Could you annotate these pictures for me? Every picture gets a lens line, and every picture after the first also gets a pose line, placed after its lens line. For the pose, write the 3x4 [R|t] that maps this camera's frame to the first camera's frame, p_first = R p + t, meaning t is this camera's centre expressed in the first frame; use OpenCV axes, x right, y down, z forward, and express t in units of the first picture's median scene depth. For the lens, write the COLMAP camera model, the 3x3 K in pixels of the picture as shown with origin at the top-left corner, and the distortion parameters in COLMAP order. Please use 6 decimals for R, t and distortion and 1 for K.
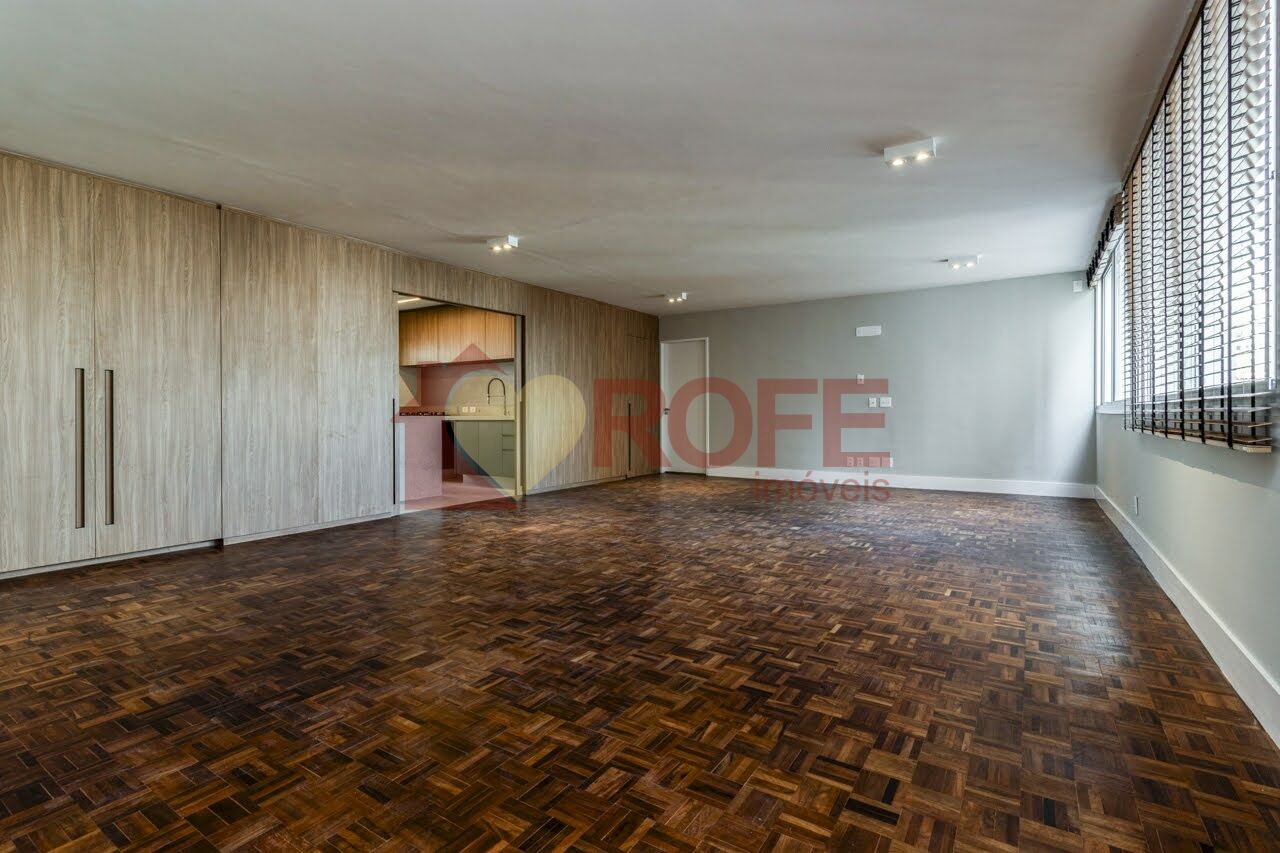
lens RADIAL K [[599.5, 0, 640.0], [0, 599.5, 426.5], [0, 0, 1]] dist [0.002259, -0.000272]
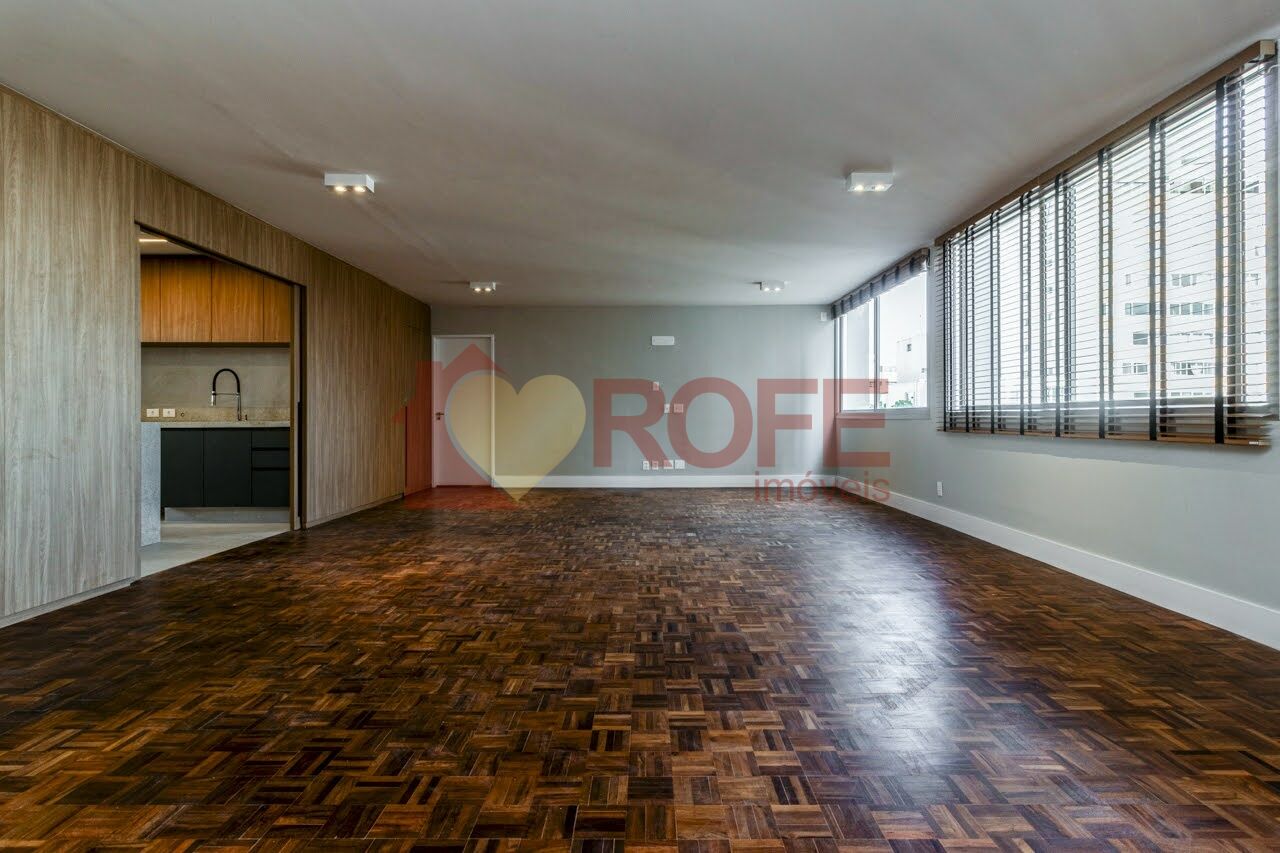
lens RADIAL K [[599.5, 0, 640.0], [0, 599.5, 426.5], [0, 0, 1]] dist [0.002259, -0.000272]
pose [[0.838208, -0.006256, 0.545314, -0.333372], [0.011453, 0.999916, -0.006133, -0.003208], [-0.545230, 0.011386, 0.838209, 0.205969]]
